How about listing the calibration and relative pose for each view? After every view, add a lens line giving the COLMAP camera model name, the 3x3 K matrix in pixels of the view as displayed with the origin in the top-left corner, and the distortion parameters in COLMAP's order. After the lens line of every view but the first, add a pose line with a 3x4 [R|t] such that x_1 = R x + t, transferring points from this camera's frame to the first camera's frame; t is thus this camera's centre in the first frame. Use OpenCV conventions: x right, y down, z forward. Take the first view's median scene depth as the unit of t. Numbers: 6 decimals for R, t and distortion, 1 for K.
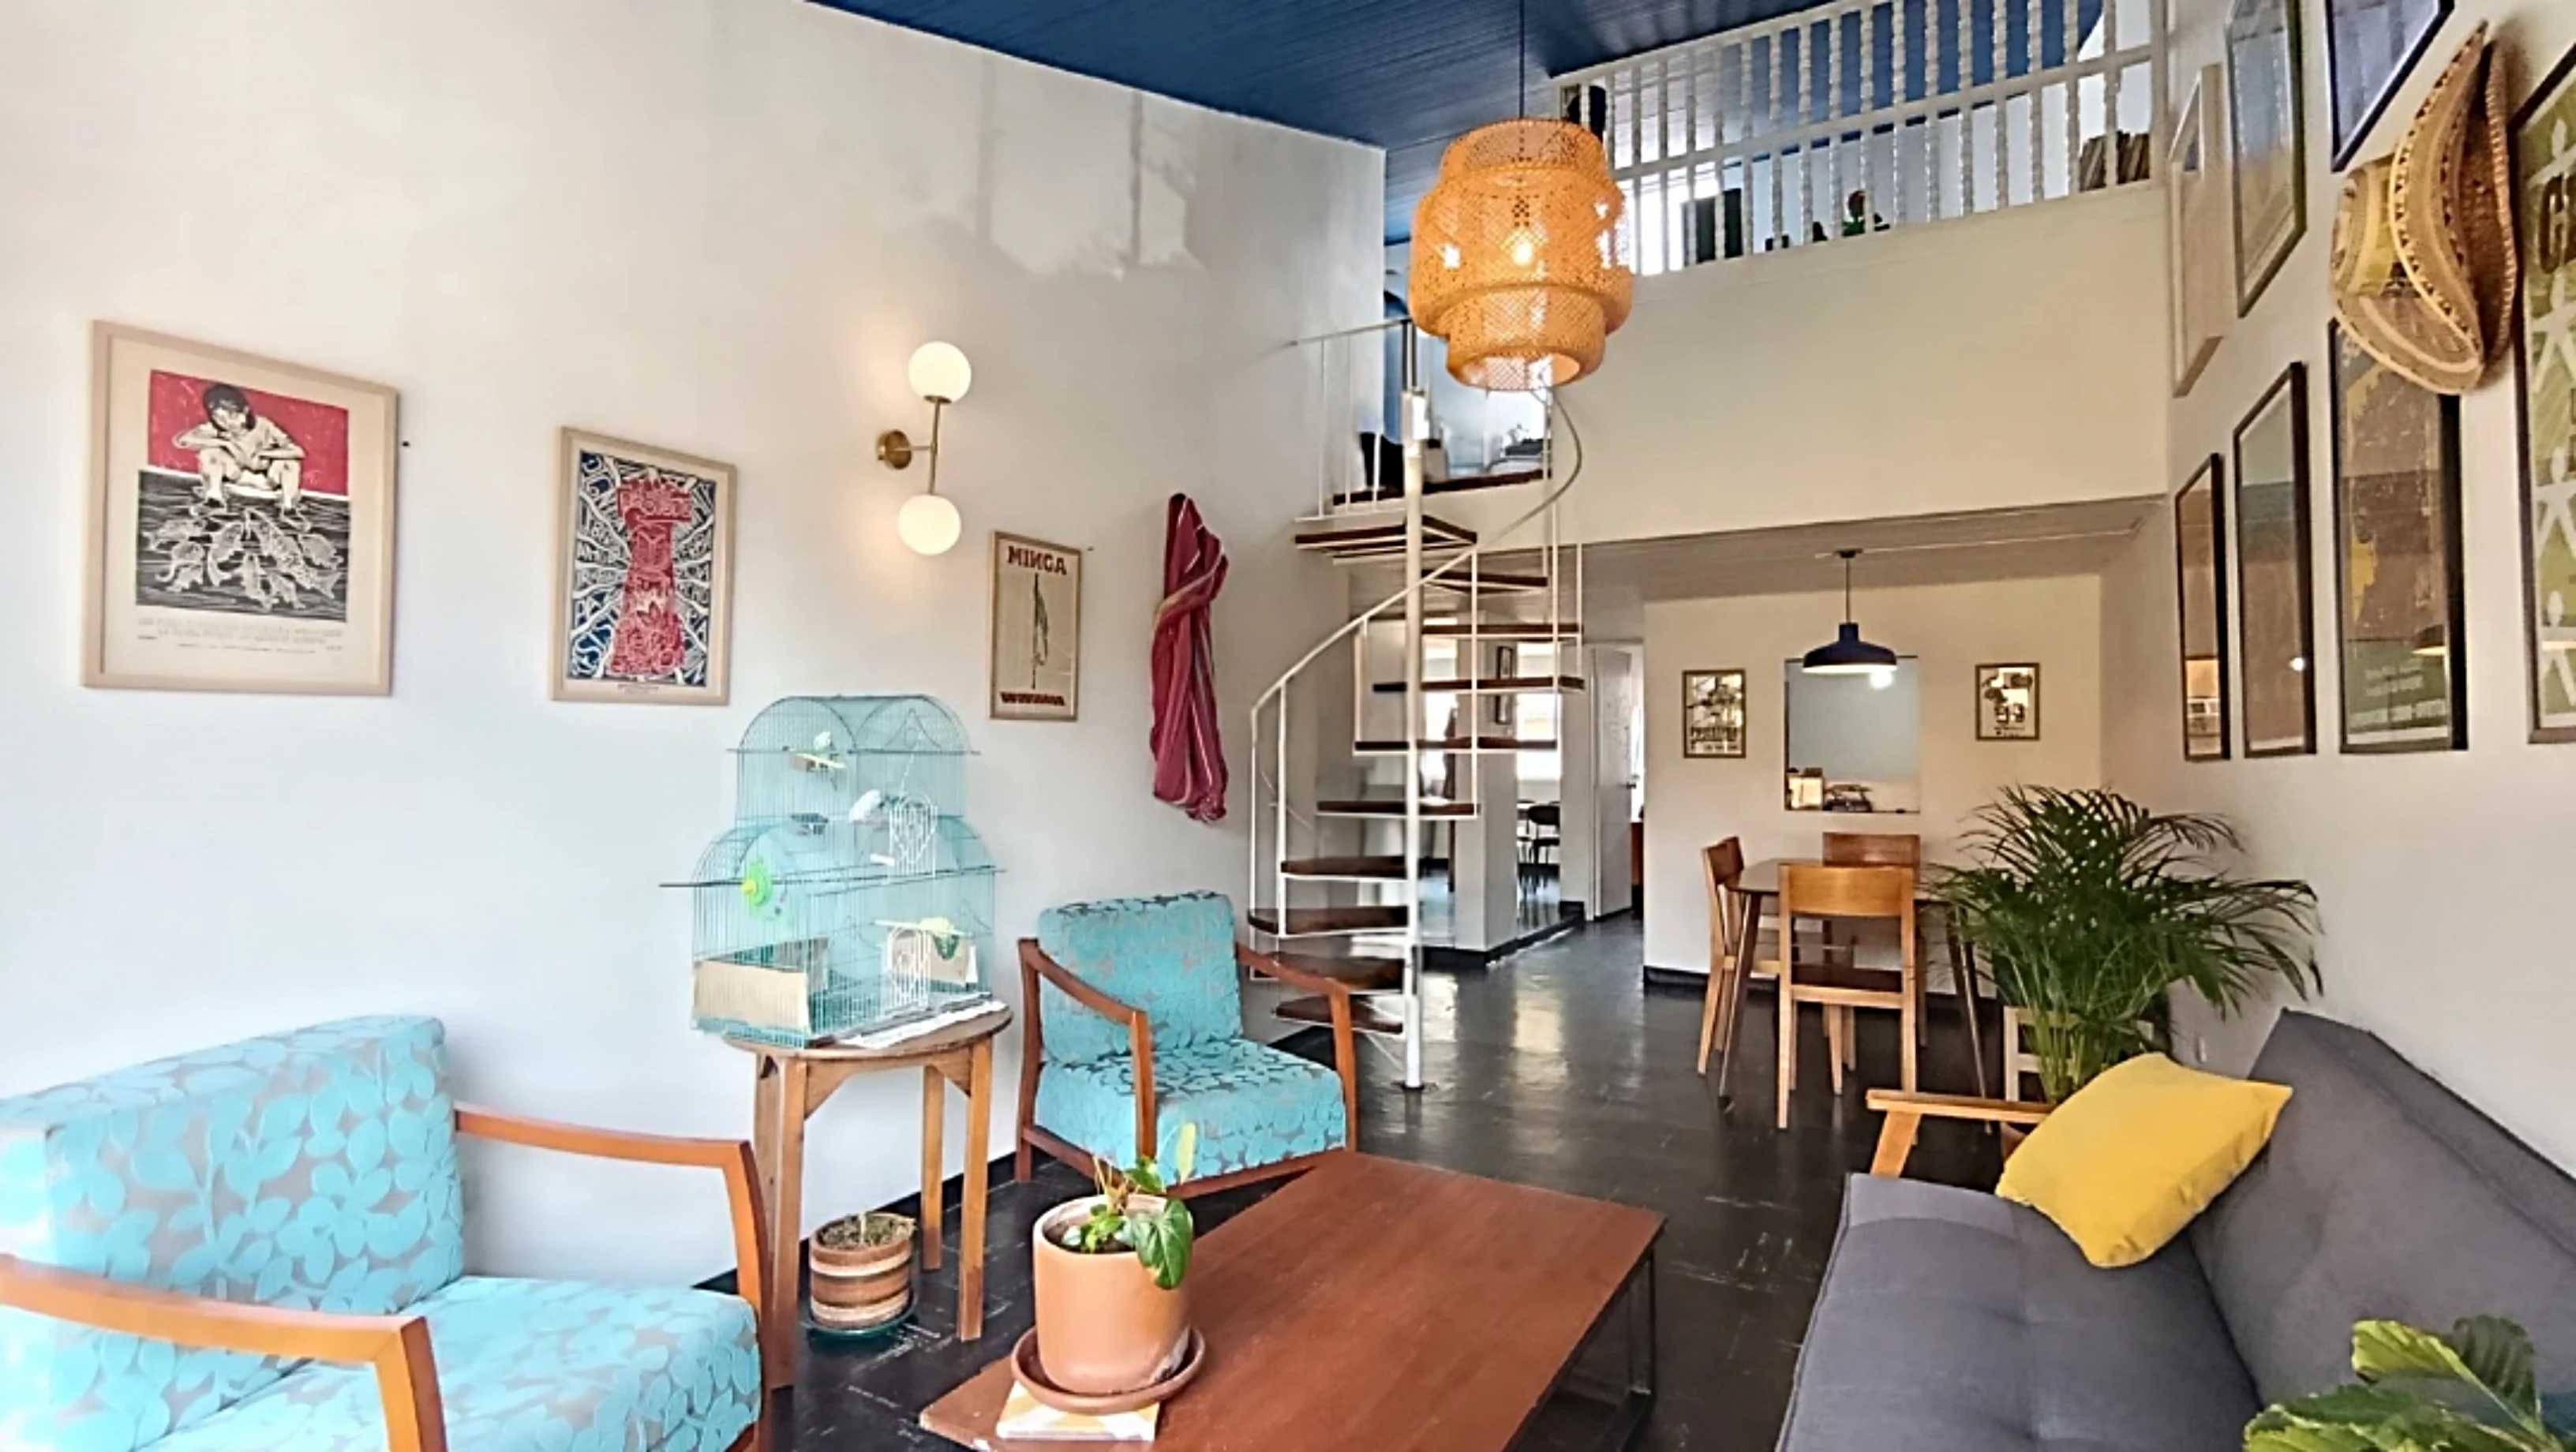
lens RADIAL K [[1185.1, 0, 1280.4], [0, 1185.1, 708.2], [0, 0, 1]] dist [0.003882, 0.001459]
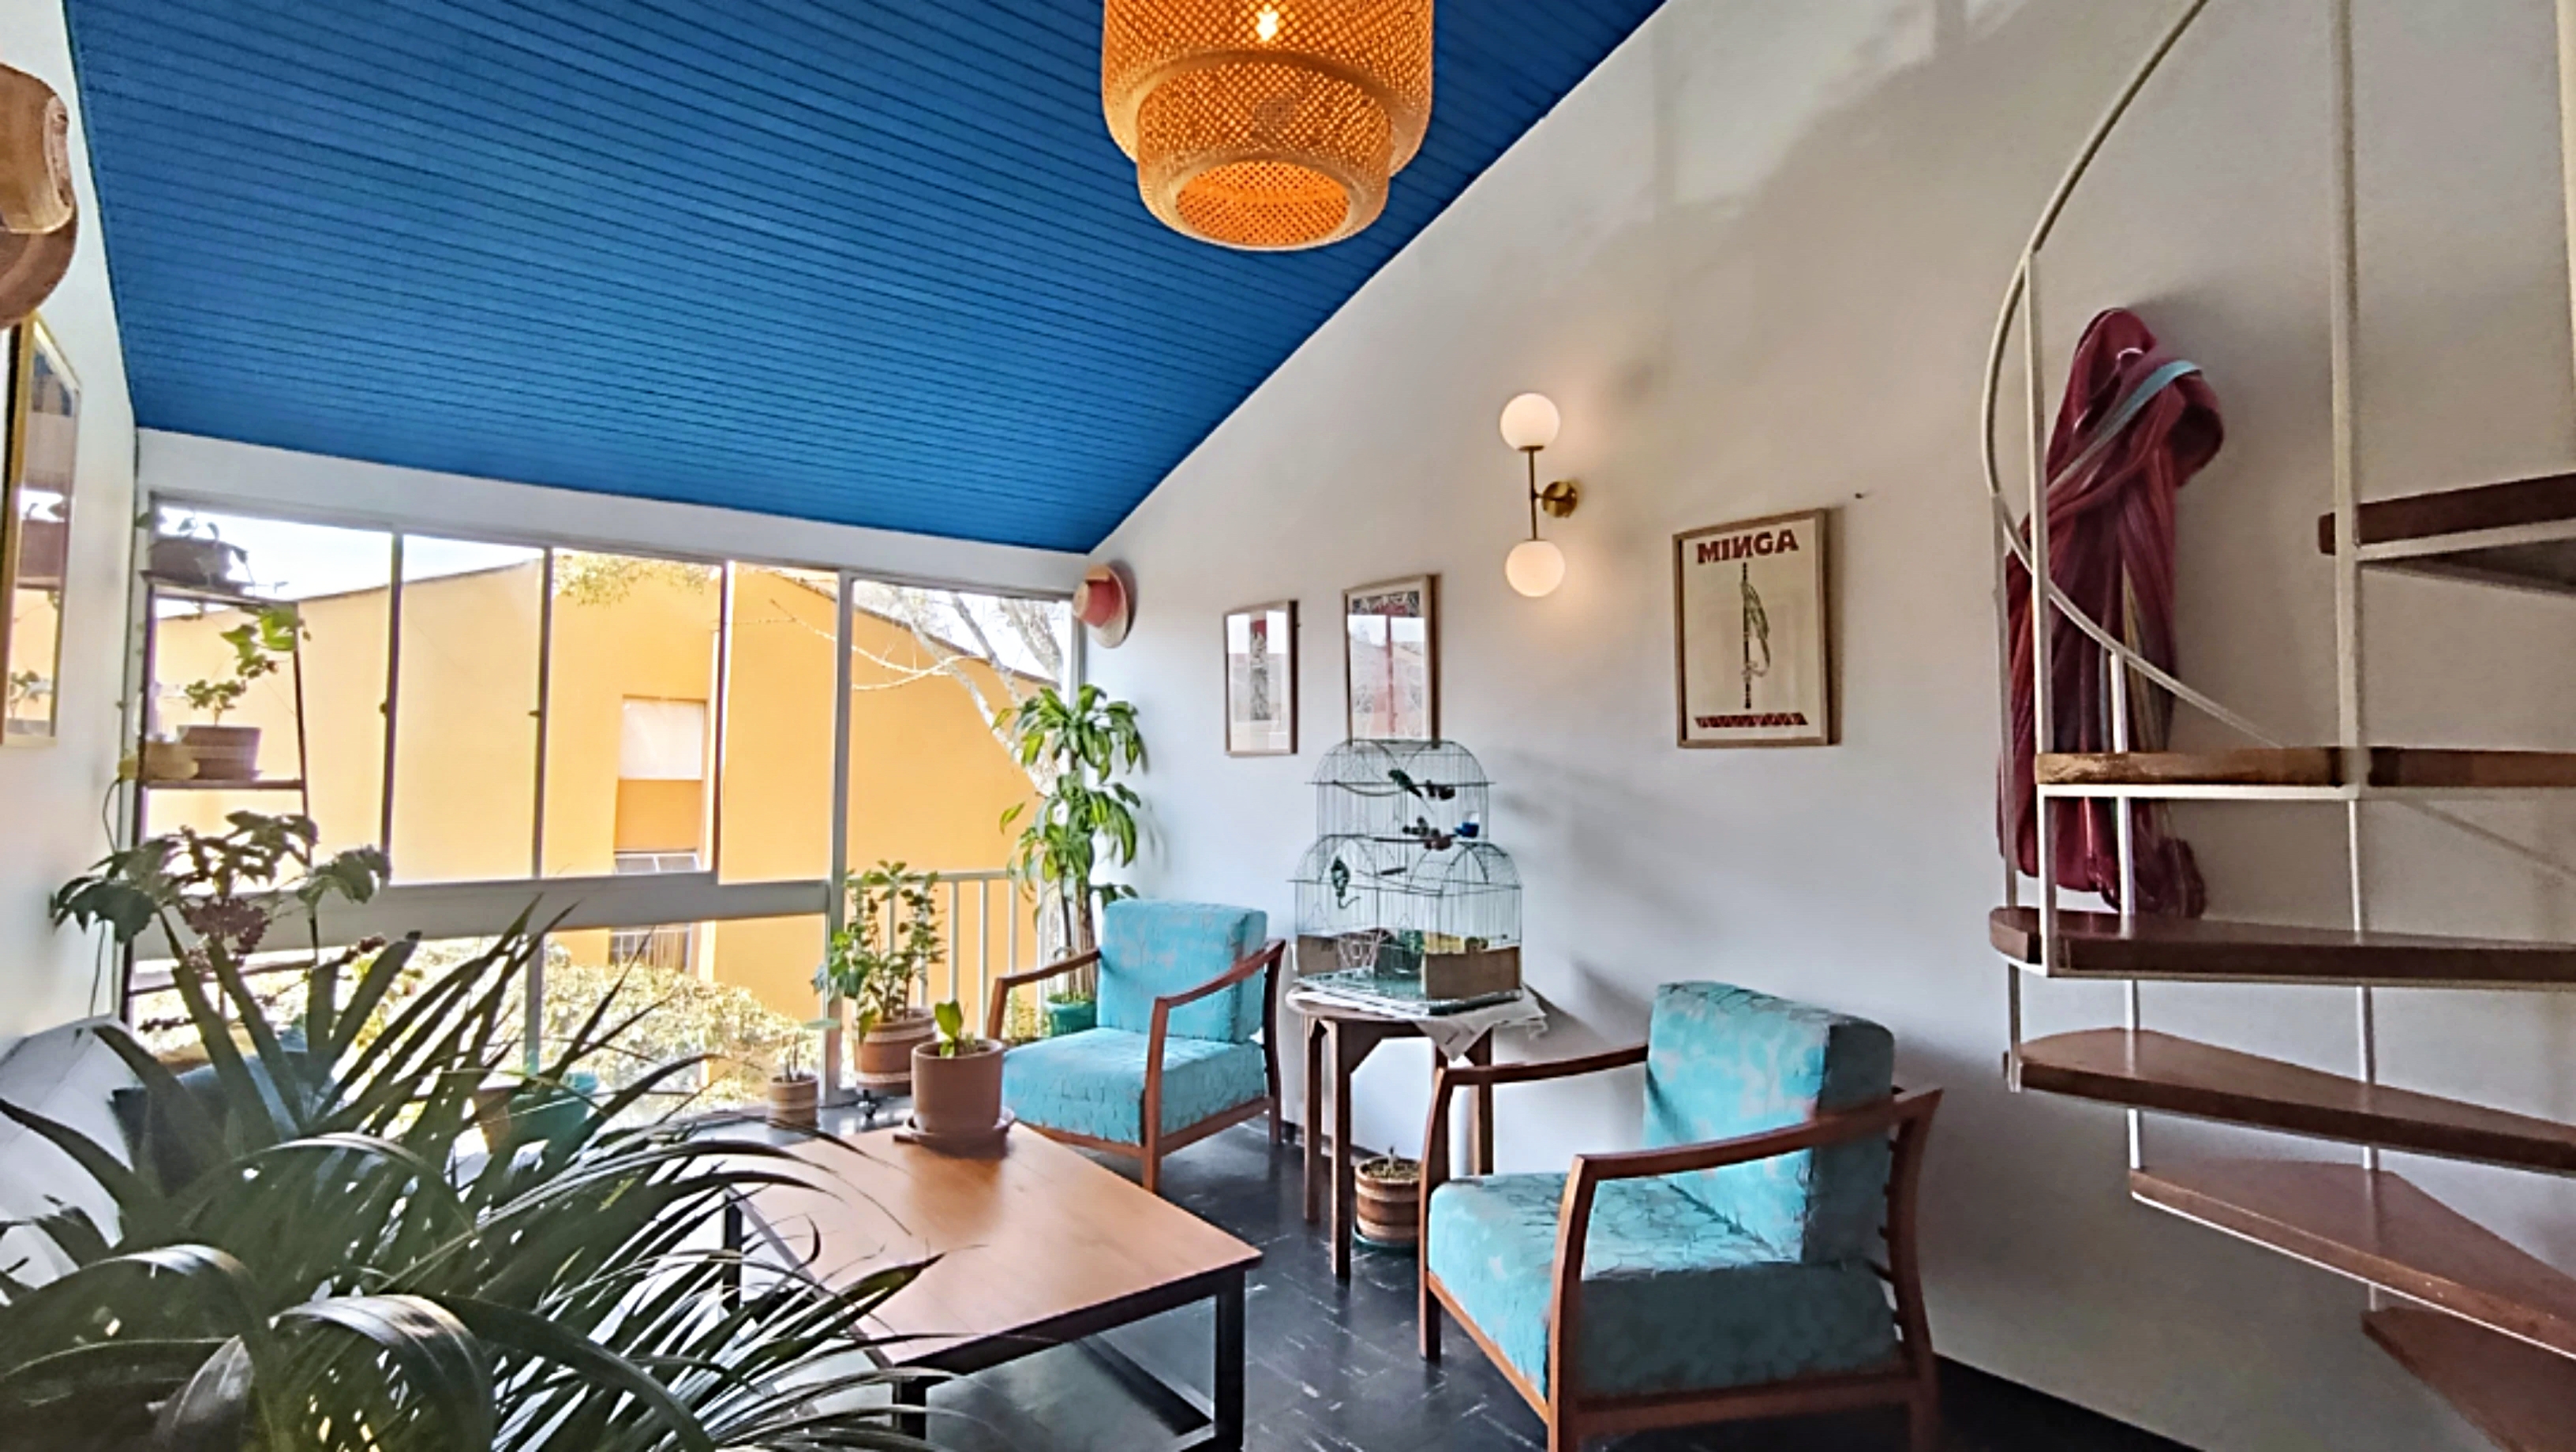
lens RADIAL K [[1185.1, 0, 1285.8], [0, 1185.1, 725.1], [0, 0, 1]] dist [0.003882, 0.001459]
pose [[-0.348934, -0.050979, -0.935760, 0.645424], [0.025233, 0.997646, -0.063760, 0.038241], [0.936808, -0.045860, -0.346826, 0.986814]]
